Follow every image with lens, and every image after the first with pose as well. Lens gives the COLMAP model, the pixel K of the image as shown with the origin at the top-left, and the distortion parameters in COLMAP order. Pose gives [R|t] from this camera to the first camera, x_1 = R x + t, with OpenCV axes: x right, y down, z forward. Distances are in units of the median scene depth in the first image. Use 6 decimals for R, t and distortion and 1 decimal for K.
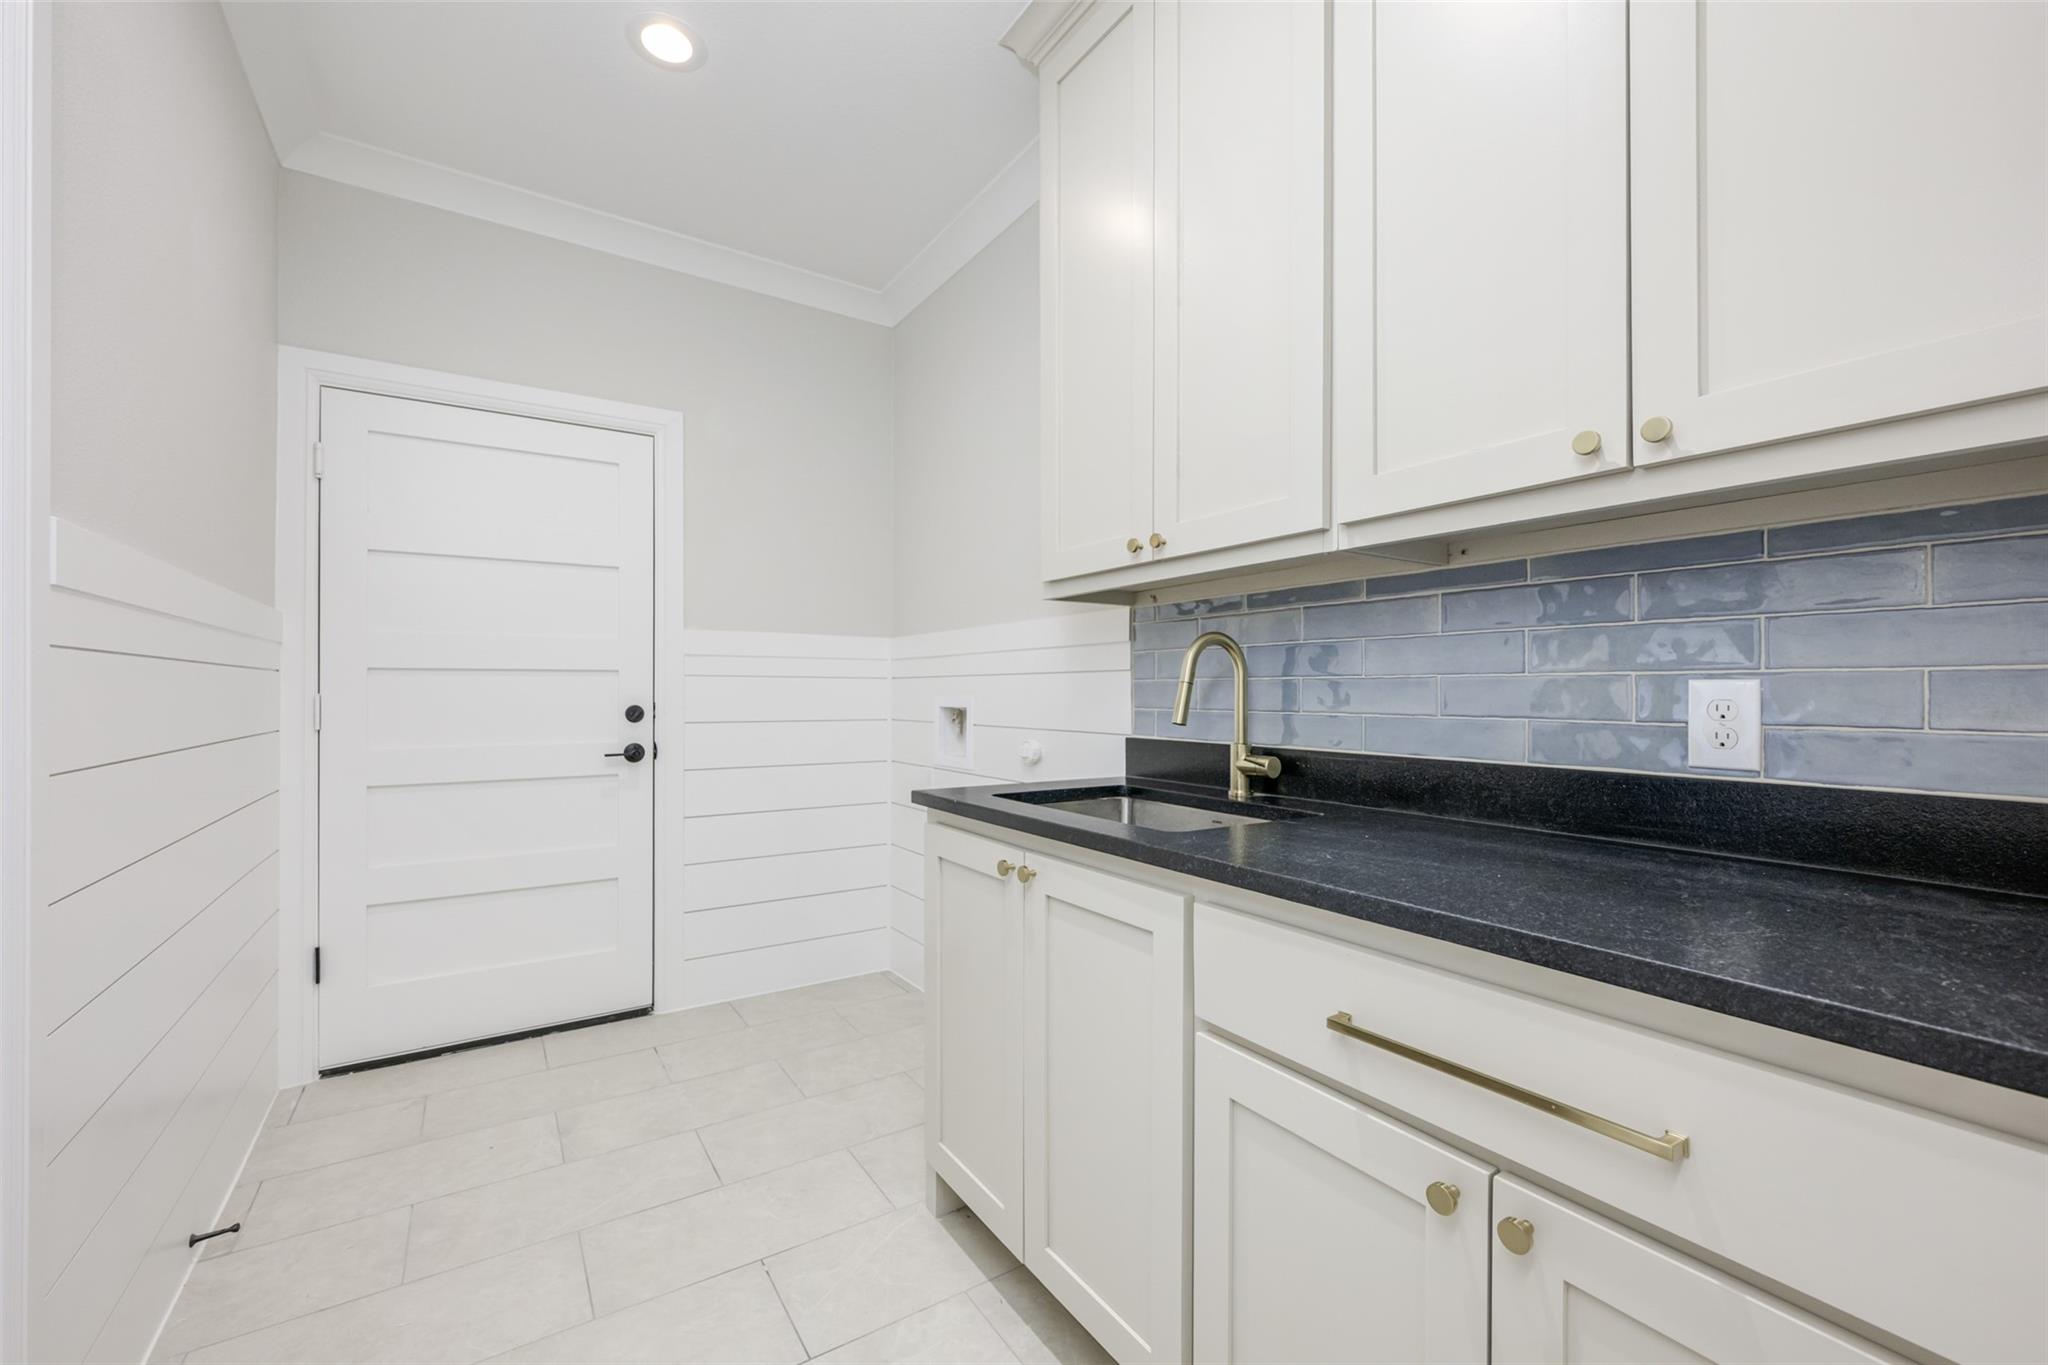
lens RADIAL K [[843.6, 0, 1015.4], [0, 843.6, 683.1], [0, 0, 1]] dist [0.002495, -0.001642]
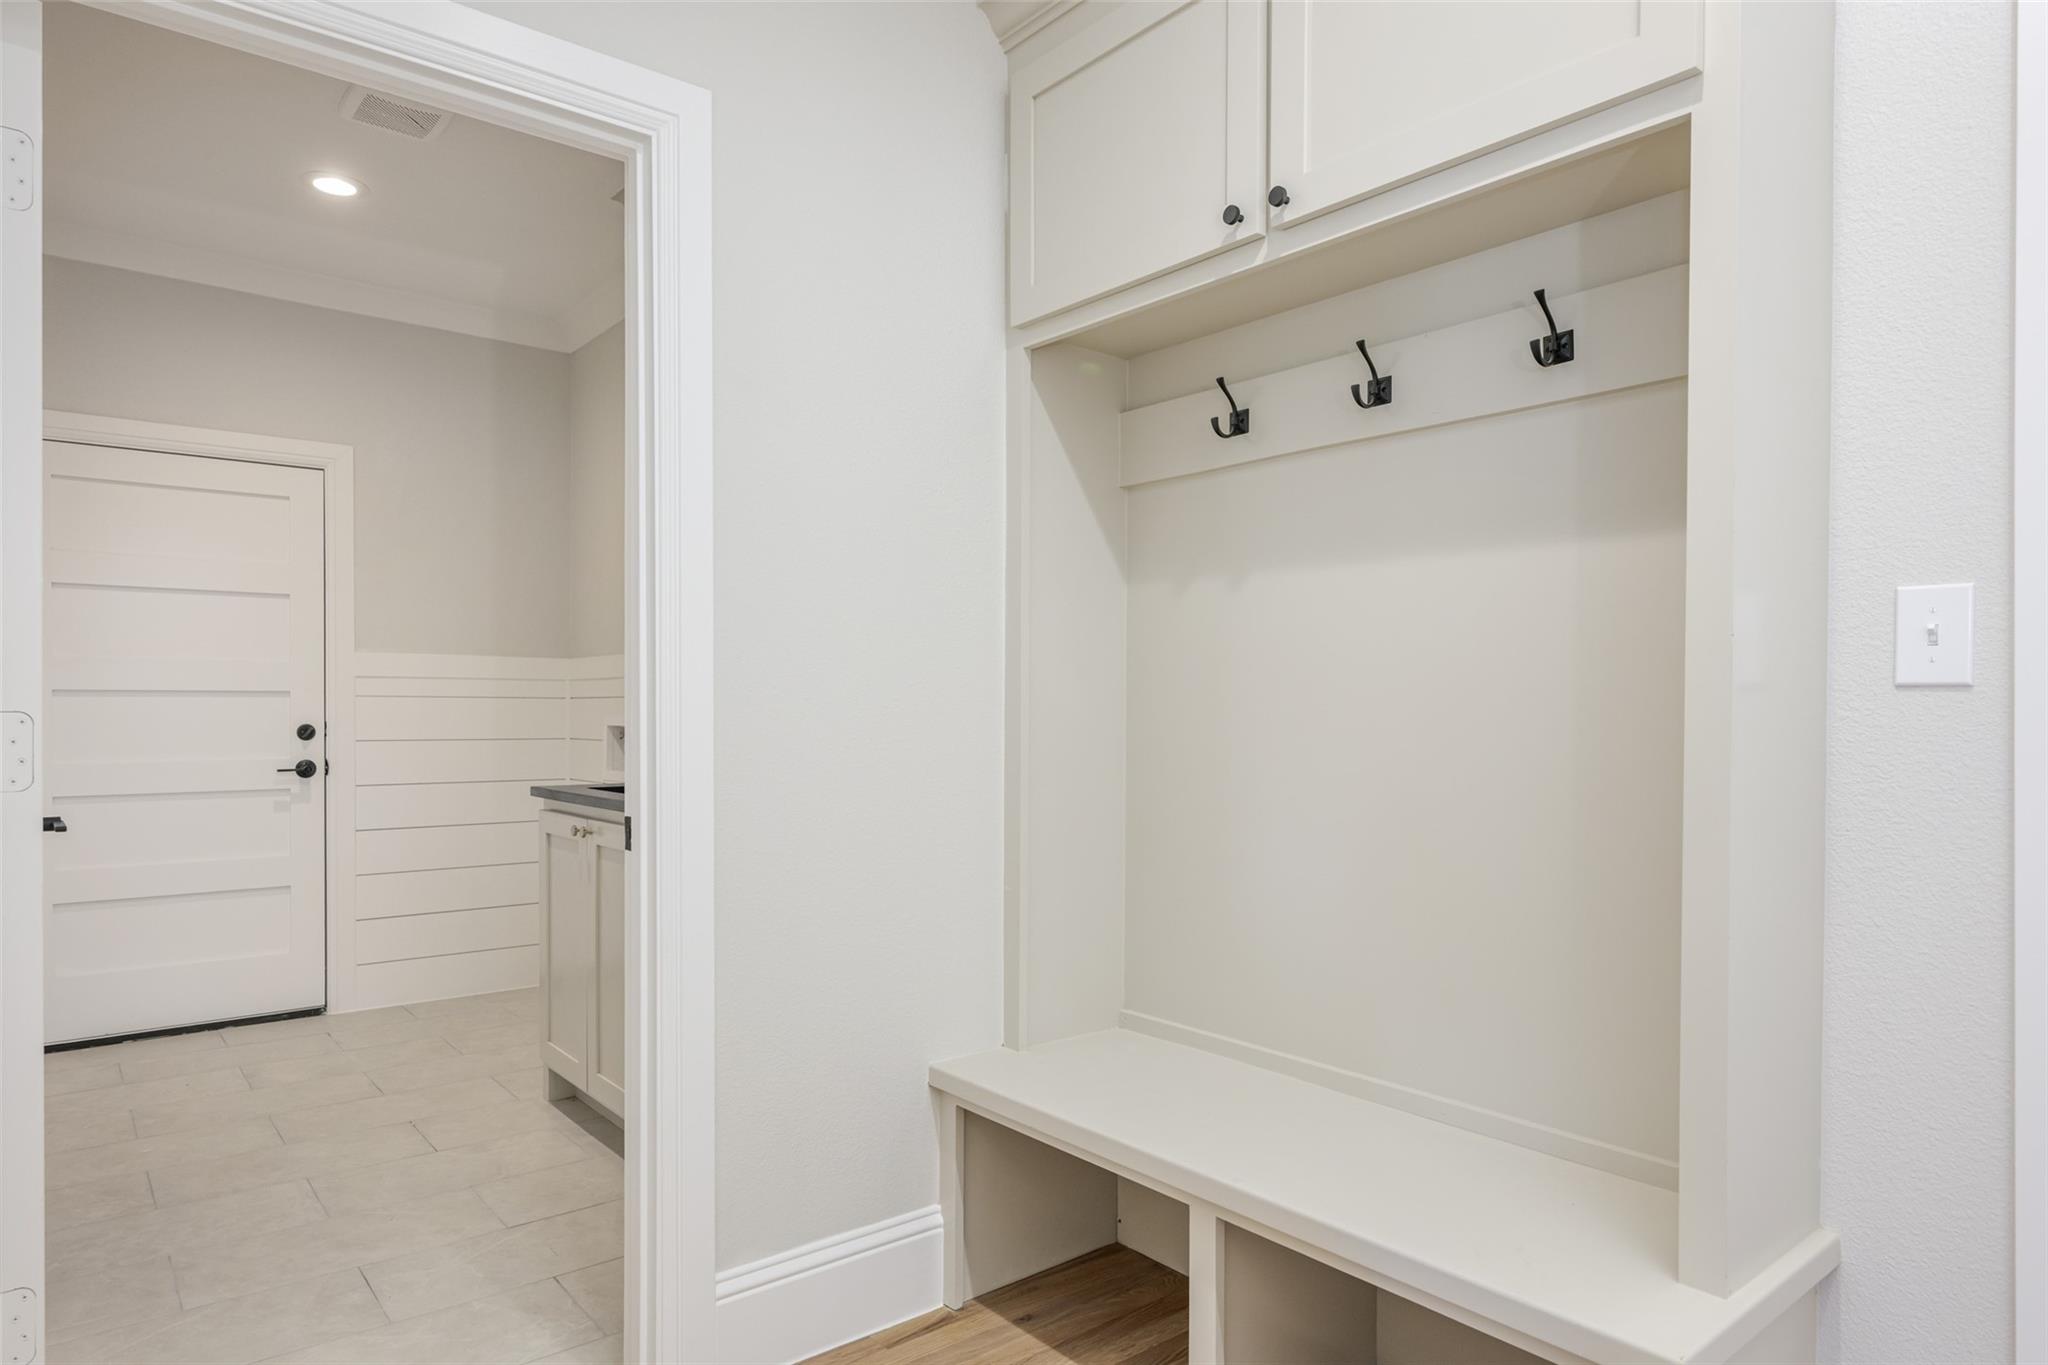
lens RADIAL K [[1193.7, 0, 1030.6], [0, 1193.7, 696.6], [0, 0, 1]] dist [-0.012758, 0.000409]
pose [[0.991389, -0.002487, 0.130928, 0.268762], [0.002302, 0.999996, 0.001558, -0.009938], [-0.130931, -0.001243, 0.991391, -0.628174]]
